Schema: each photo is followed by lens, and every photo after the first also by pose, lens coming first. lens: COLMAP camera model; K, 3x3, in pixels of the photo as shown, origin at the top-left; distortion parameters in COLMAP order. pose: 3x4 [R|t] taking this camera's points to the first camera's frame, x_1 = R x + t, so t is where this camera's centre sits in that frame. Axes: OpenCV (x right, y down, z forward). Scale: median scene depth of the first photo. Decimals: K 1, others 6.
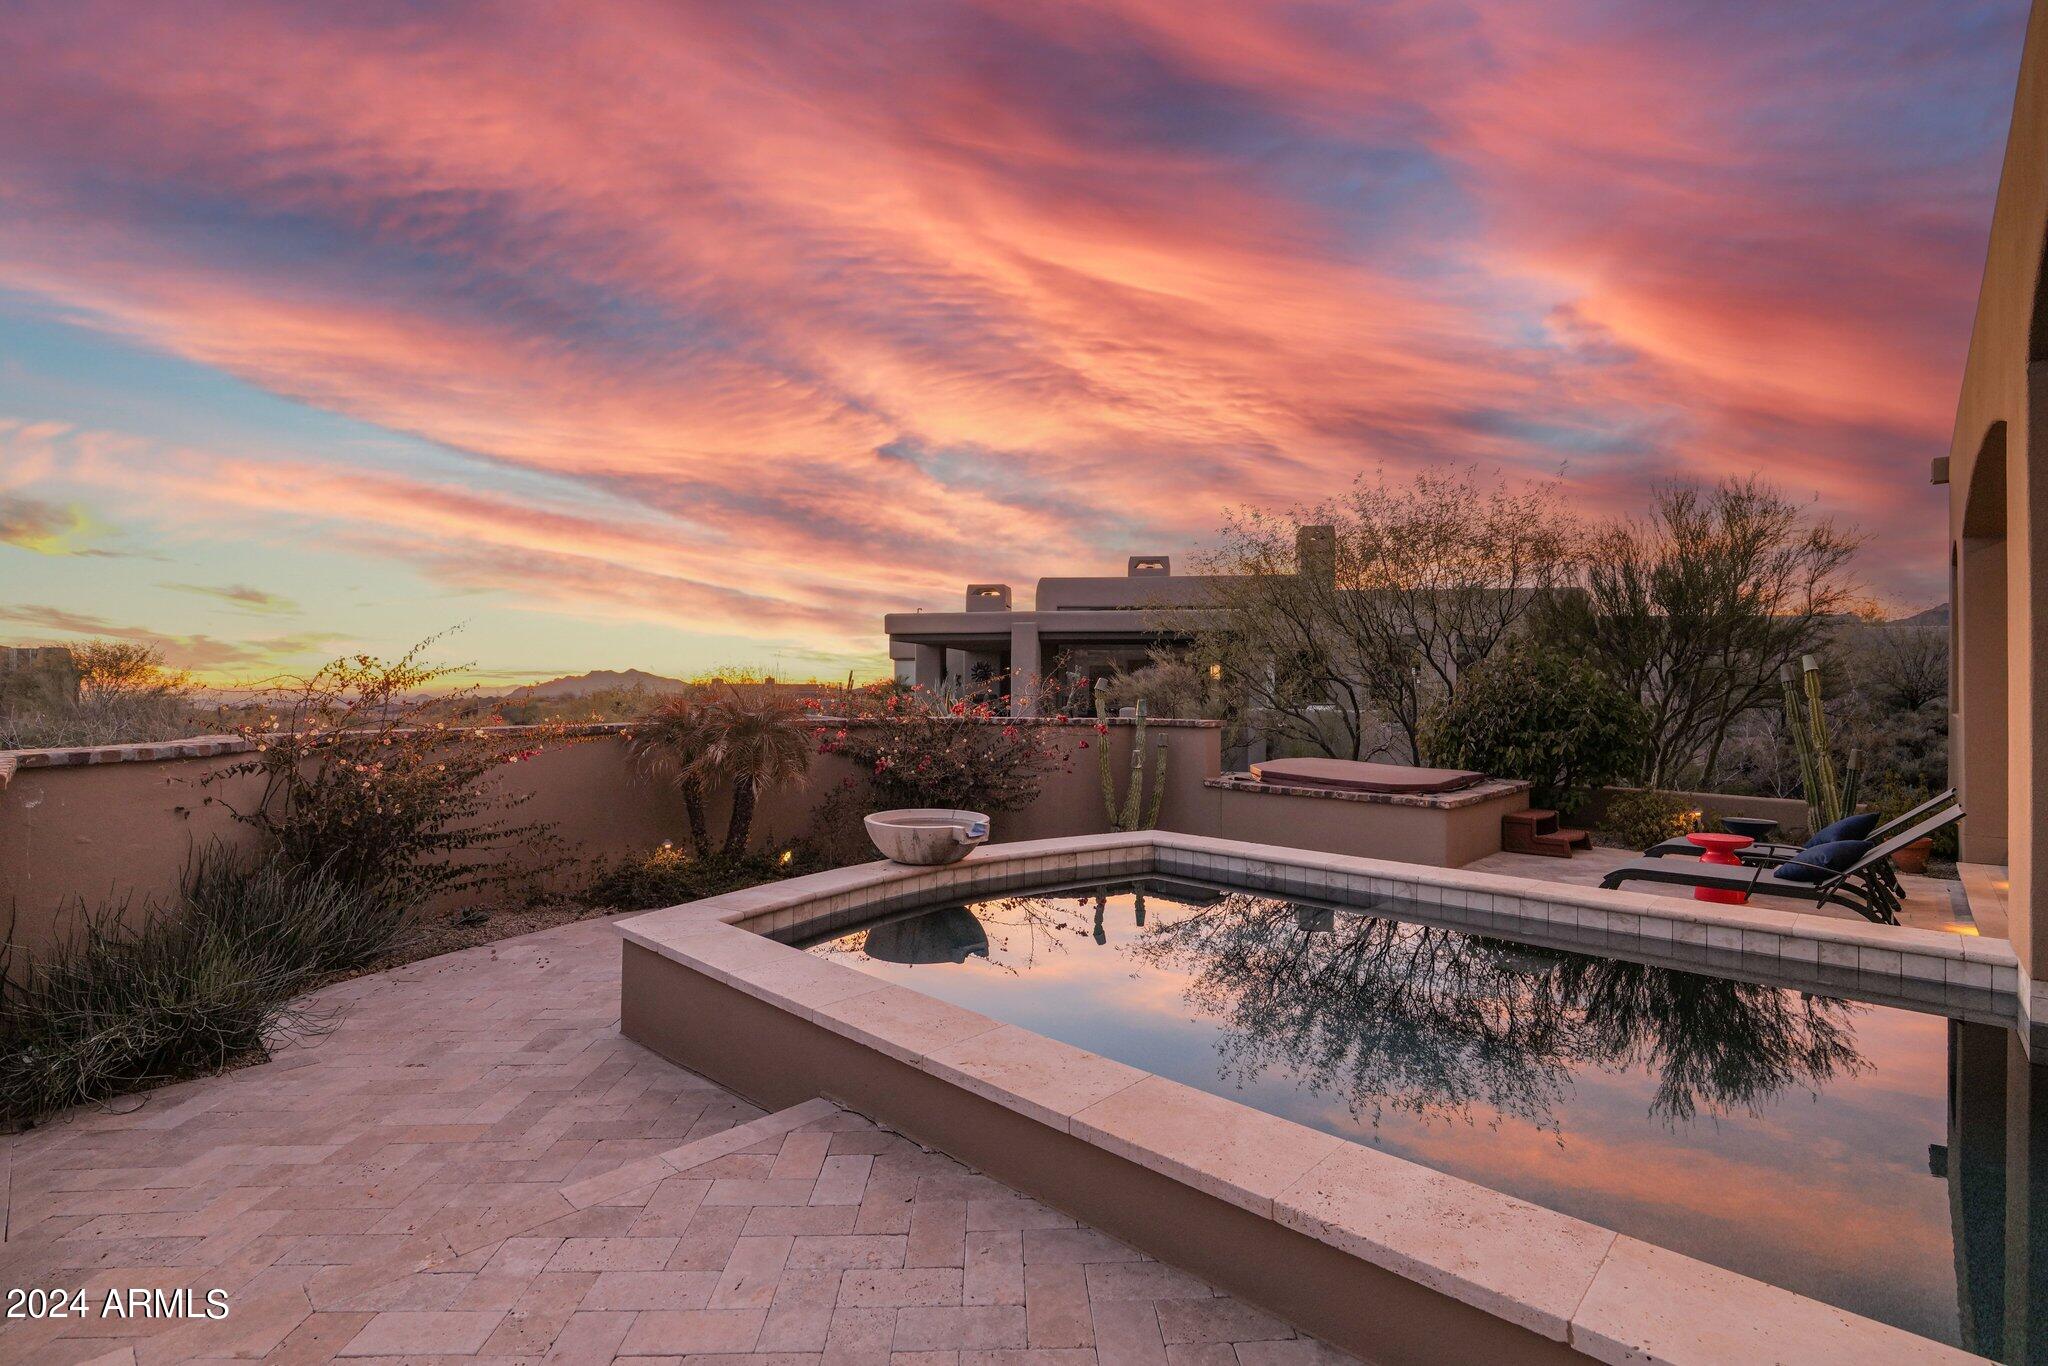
lens RADIAL K [[946.6, 0, 1031.4], [0, 946.6, 680.2], [0, 0, 1]] dist [-0.023126, 0.005110]
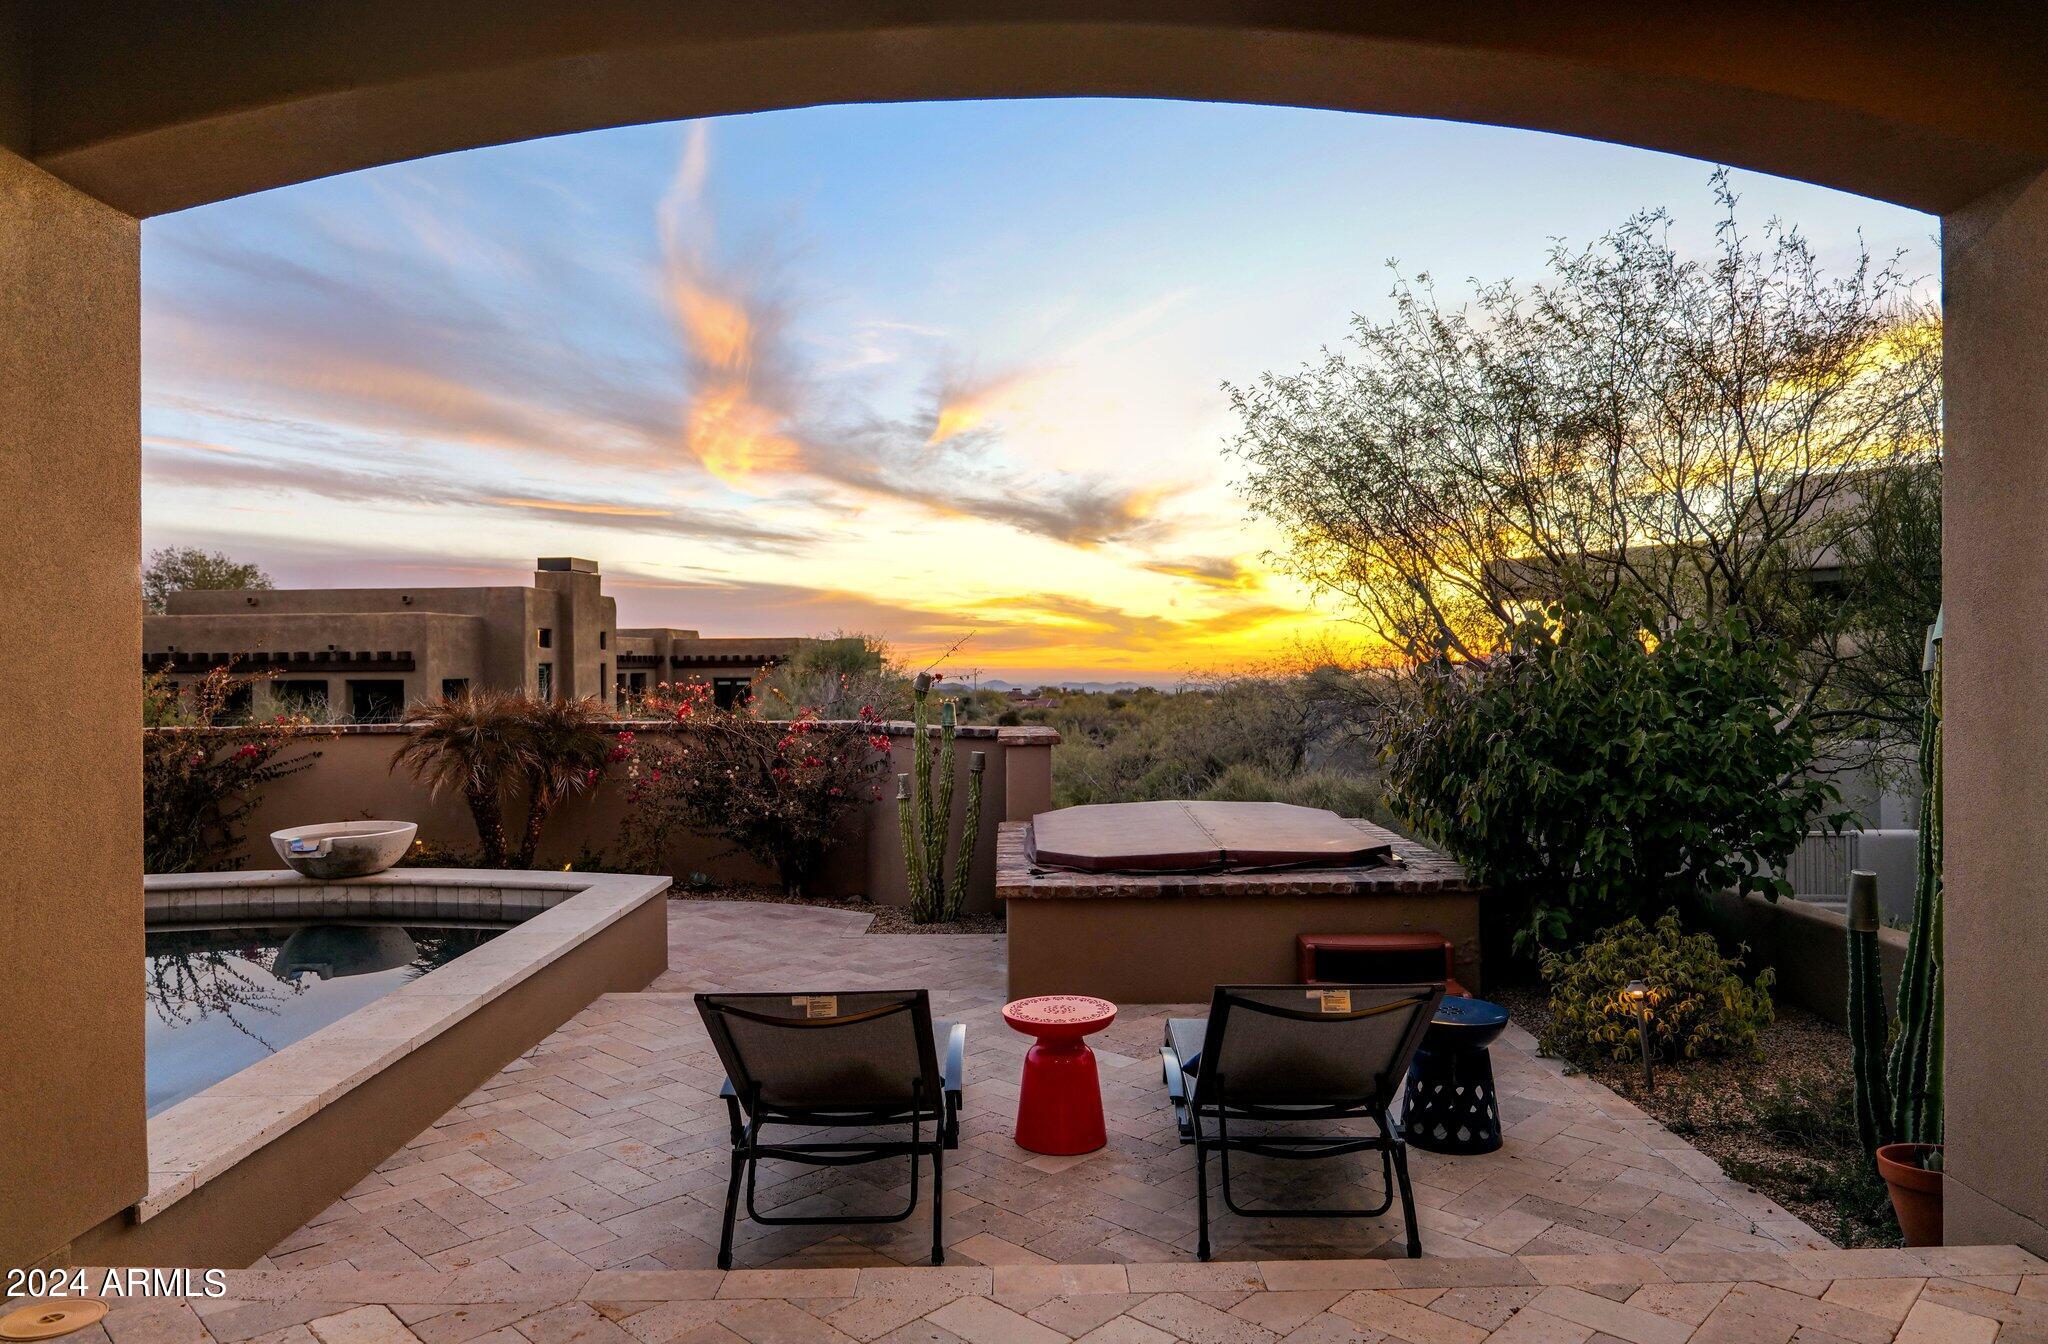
lens RADIAL K [[1307.9, 0, 1045.2], [0, 1307.9, 665.6], [0, 0, 1]] dist [0.005875, 0.001740]
pose [[0.696930, -0.010155, -0.717067, 1.149459], [0.015302, 0.999883, 0.000713, -0.010682], [0.716976, -0.011470, 0.697003, 0.494706]]
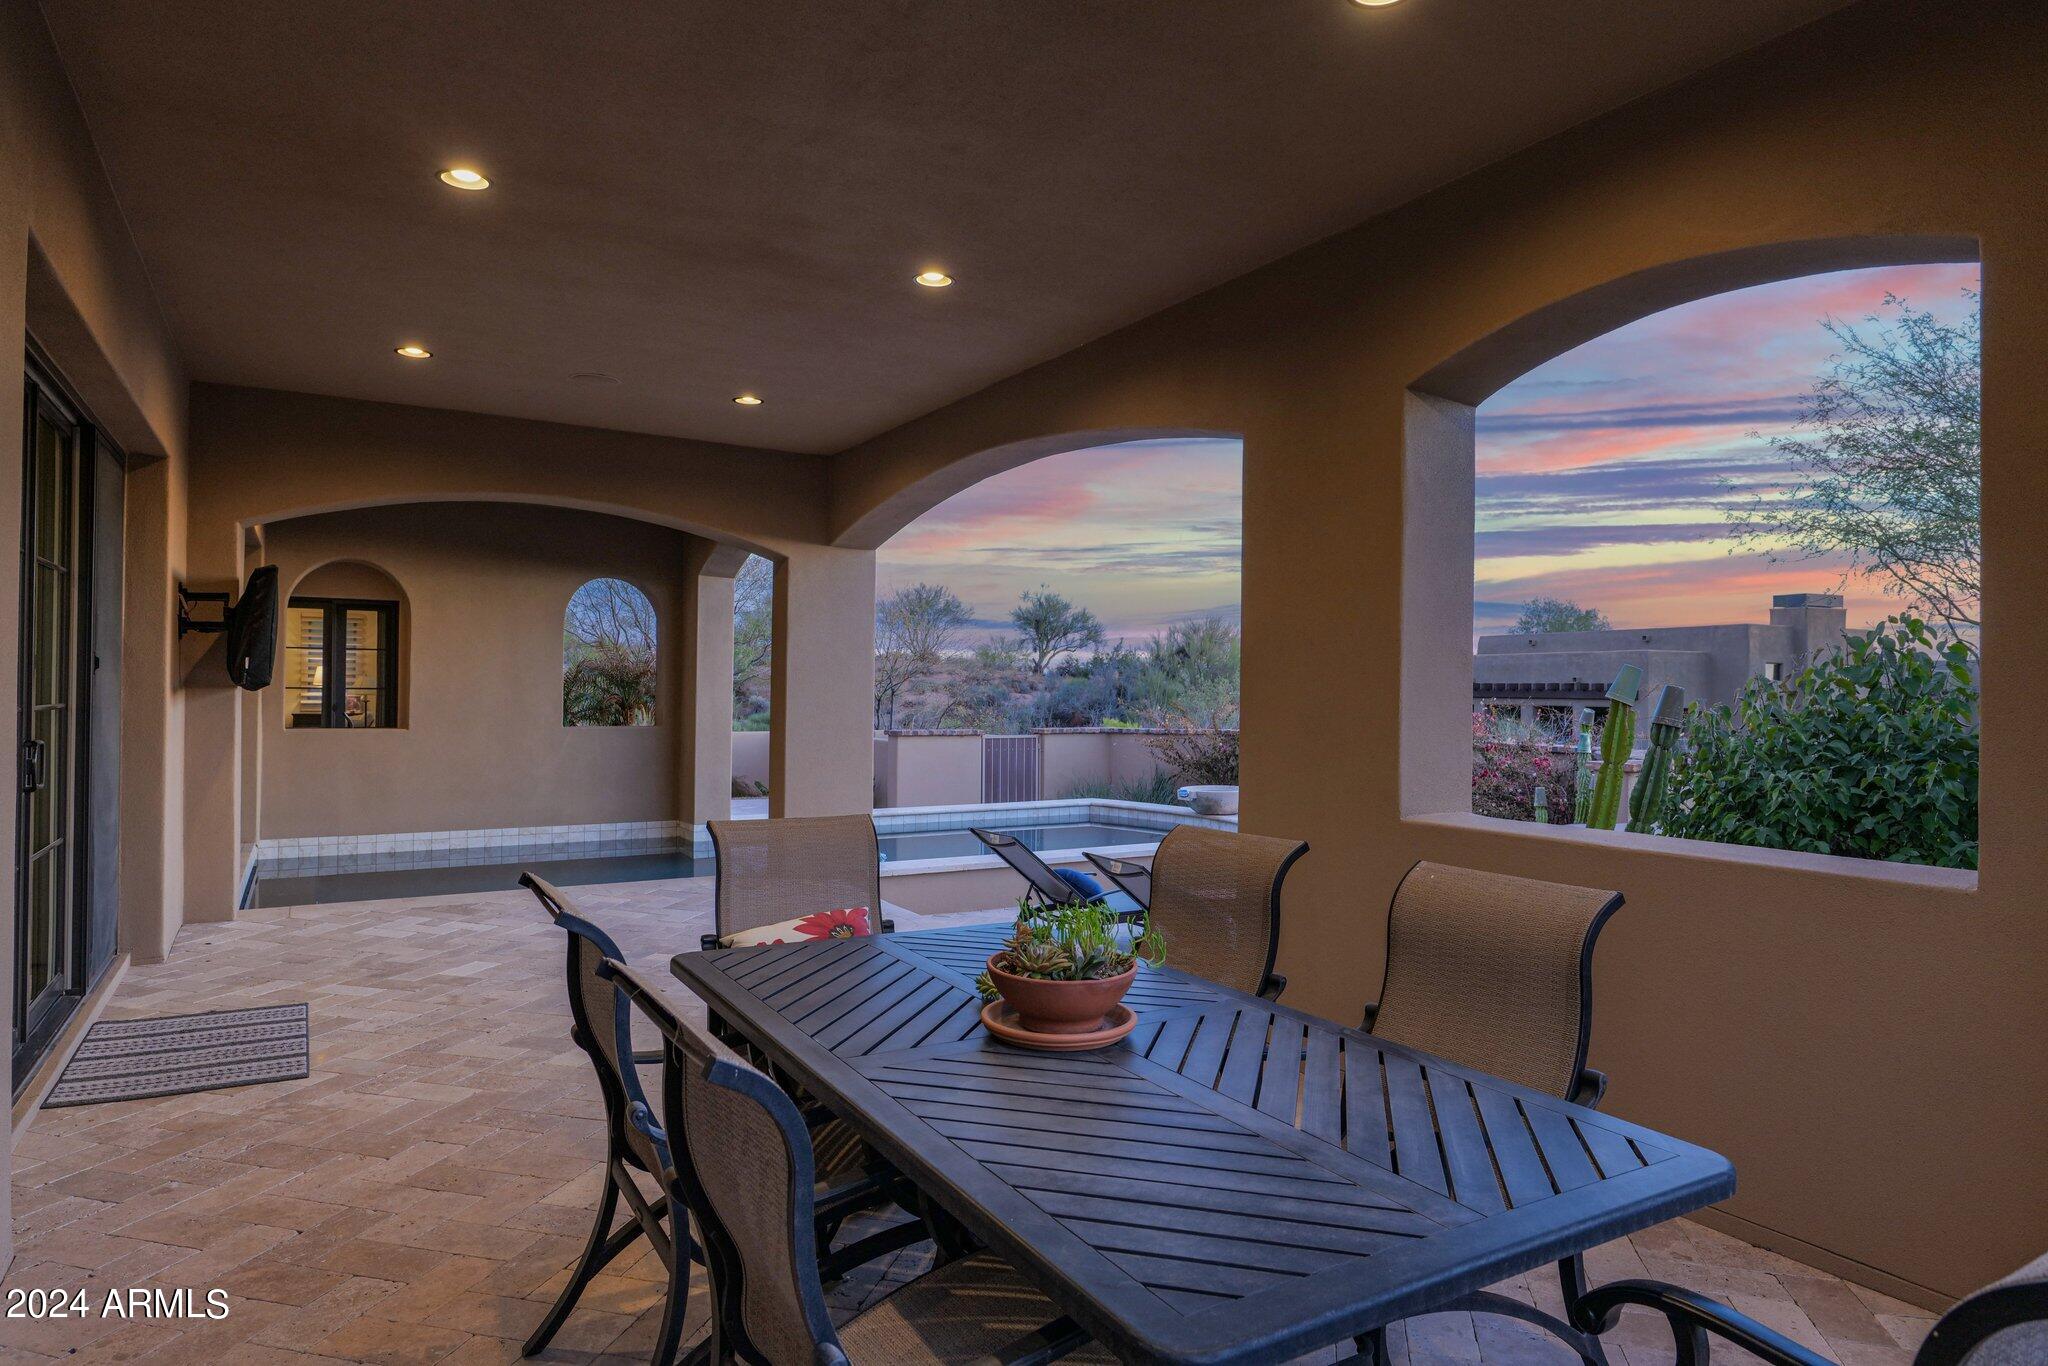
lens RADIAL K [[1203.7, 0, 1024.0], [0, 1203.7, 683.0], [0, 0, 1]] dist [-0.003635, -0.000183]
pose [[-0.267961, -0.013951, -0.963329, 1.763099], [-0.007288, 0.999896, -0.012453, -0.013052], [0.963402, 0.003684, -0.268034, 1.059980]]
